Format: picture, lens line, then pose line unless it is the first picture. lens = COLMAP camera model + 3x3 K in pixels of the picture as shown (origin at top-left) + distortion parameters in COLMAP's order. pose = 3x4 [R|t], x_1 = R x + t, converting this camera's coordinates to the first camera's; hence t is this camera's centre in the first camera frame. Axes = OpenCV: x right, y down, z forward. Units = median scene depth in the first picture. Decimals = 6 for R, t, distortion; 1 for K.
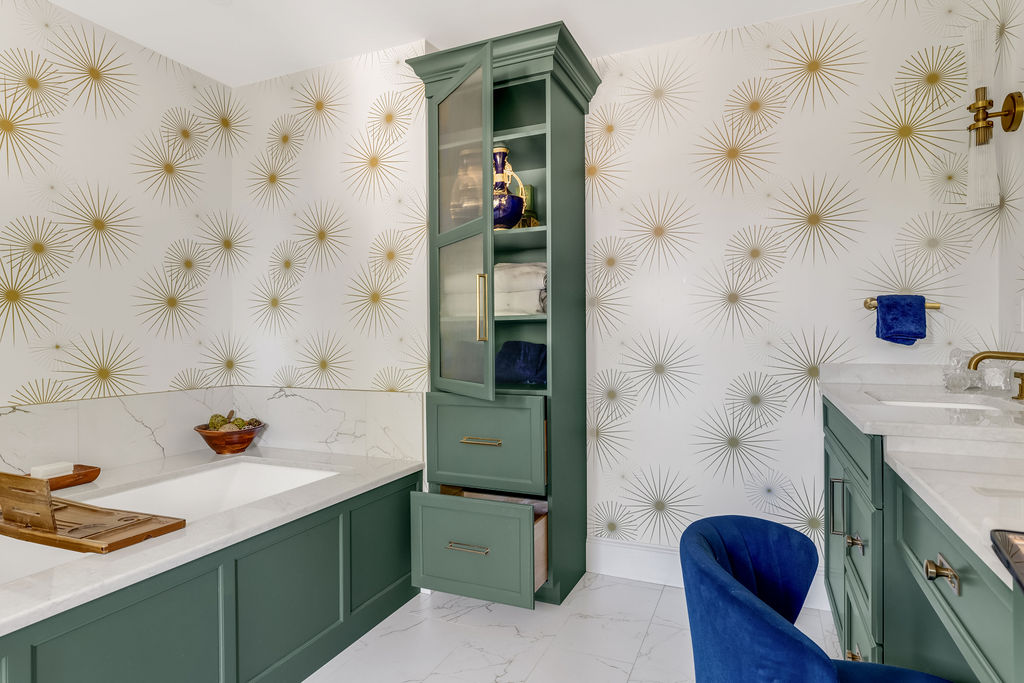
lens RADIAL K [[564.6, 0, 513.9], [0, 564.6, 345.7], [0, 0, 1]] dist [-0.006528, -0.001786]
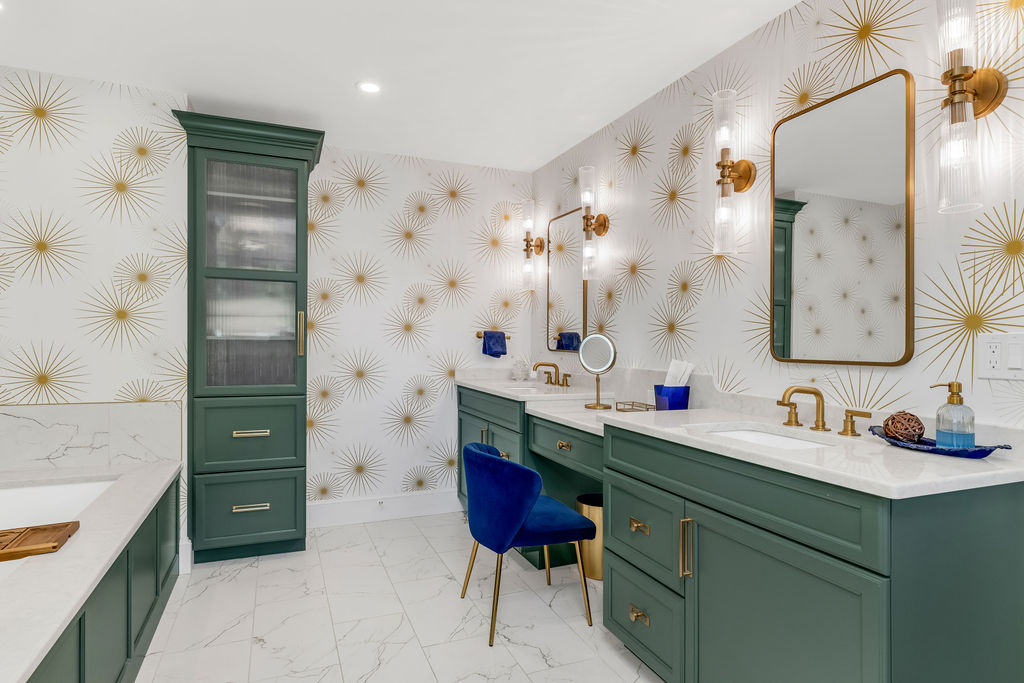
lens RADIAL K [[551.2, 0, 518.2], [0, 551.2, 339.3], [0, 0, 1]] dist [-0.007558, -0.000334]
pose [[0.683964, 0.018587, 0.729279, -0.507408], [-0.005522, 0.999779, -0.020302, -0.022518], [-0.729495, 0.009858, 0.683916, -0.266579]]
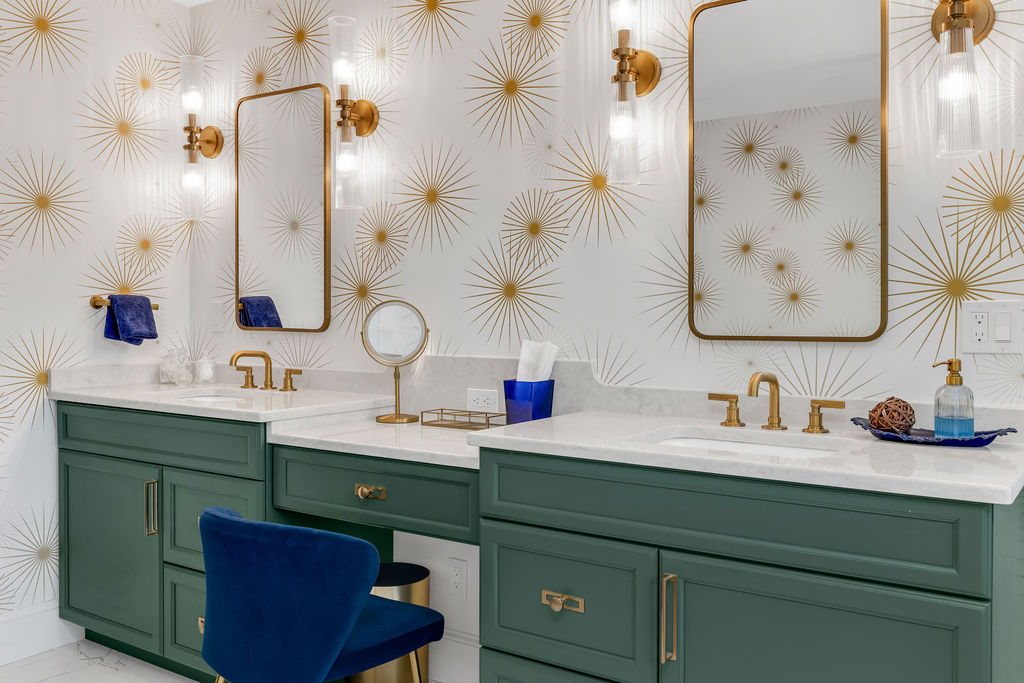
lens RADIAL K [[874.2, 0, 520.9], [0, 874.2, 317.3], [0, 0, 1]] dist [-0.003721, -0.010307]
pose [[0.181553, -0.000353, 0.983381, -0.604899], [0.013498, 0.999907, -0.002133, -0.032343], [-0.983289, 0.013660, 0.181541, 0.029880]]
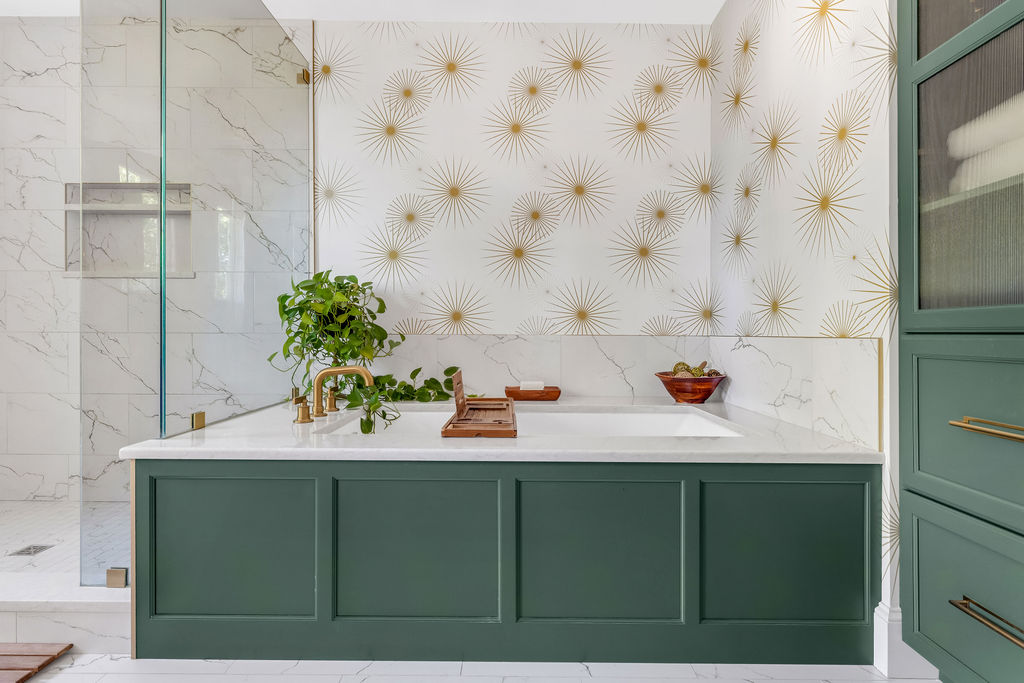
lens RADIAL K [[504.9, 0, 515.0], [0, 504.9, 331.8], [0, 0, 1]] dist [-0.000138, 0.001139]
pose [[0.395008, 0.004509, -0.918667, 0.181365], [-0.020298, 0.999787, -0.003821, 0.085934], [0.918453, 0.020157, 0.395015, 0.421021]]
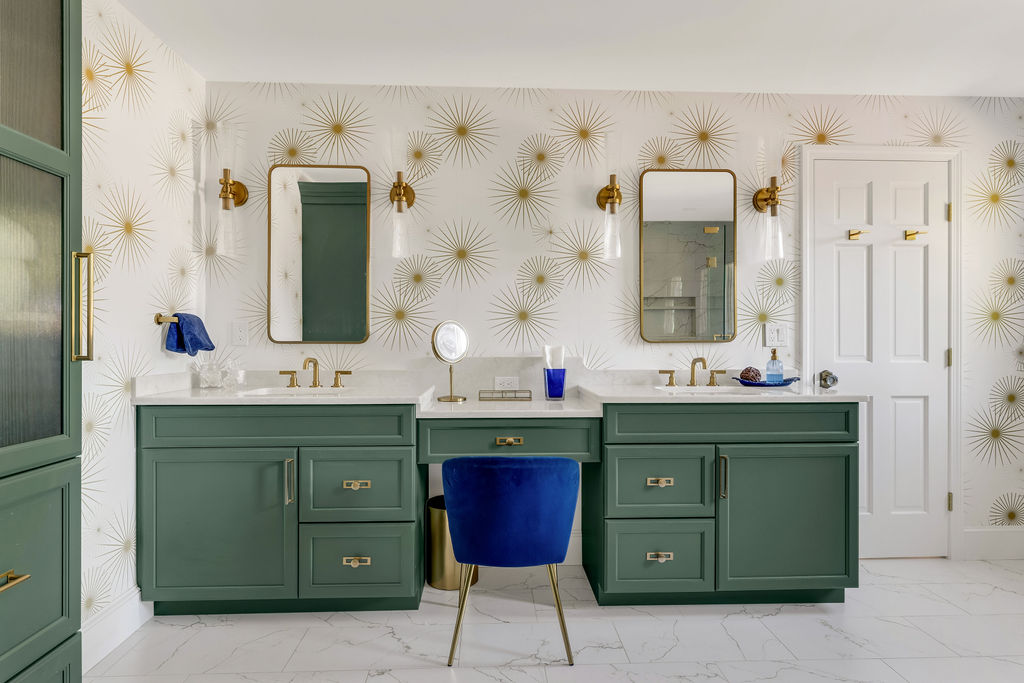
lens RADIAL K [[564.6, 0, 511.9], [0, 564.6, 332.7], [0, 0, 1]] dist [-0.006528, -0.001786]
pose [[-0.430414, 0.015140, 0.902505, -0.574957], [0.018126, 0.999803, -0.008128, -0.024571], [-0.902450, 0.012860, -0.430604, 0.761644]]
